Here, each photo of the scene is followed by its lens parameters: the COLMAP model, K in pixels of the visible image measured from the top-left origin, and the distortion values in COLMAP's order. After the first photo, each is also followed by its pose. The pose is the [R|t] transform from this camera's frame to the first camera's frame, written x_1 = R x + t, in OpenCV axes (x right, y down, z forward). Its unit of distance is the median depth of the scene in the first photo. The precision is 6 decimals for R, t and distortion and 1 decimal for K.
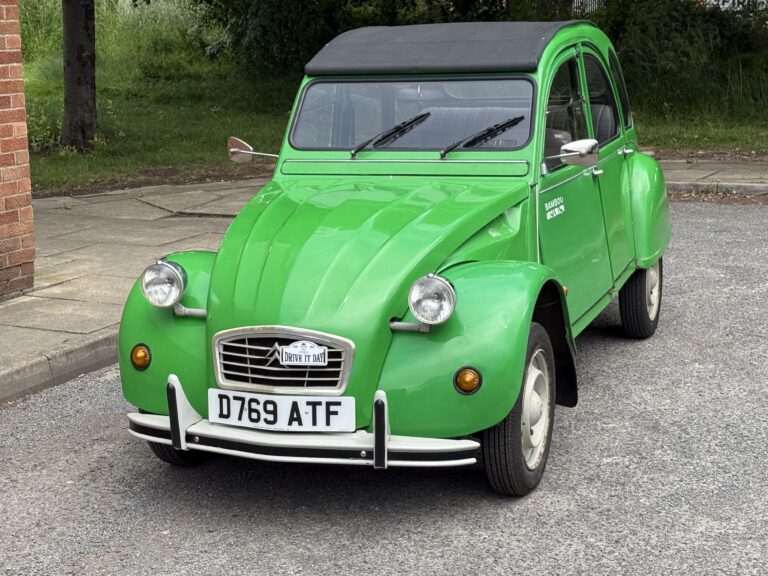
lens RADIAL K [[1398.3, 0, 384.0], [0, 1398.3, 288.0], [0, 0, 1]] dist [0.051095, 0.144728]
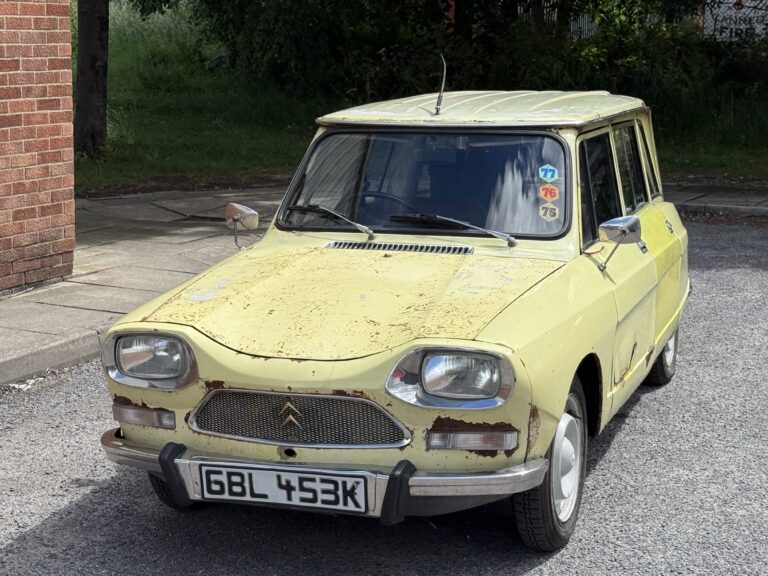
lens RADIAL K [[1510.9, 0, 384.0], [0, 1510.9, 288.0], [0, 0, 1]] dist [0.014217, 0.097814]
pose [[0.999475, 0.027410, 0.017287, -0.019476], [-0.026958, 0.999302, -0.025873, 0.023364], [-0.017984, 0.025394, 0.999516, -0.121351]]
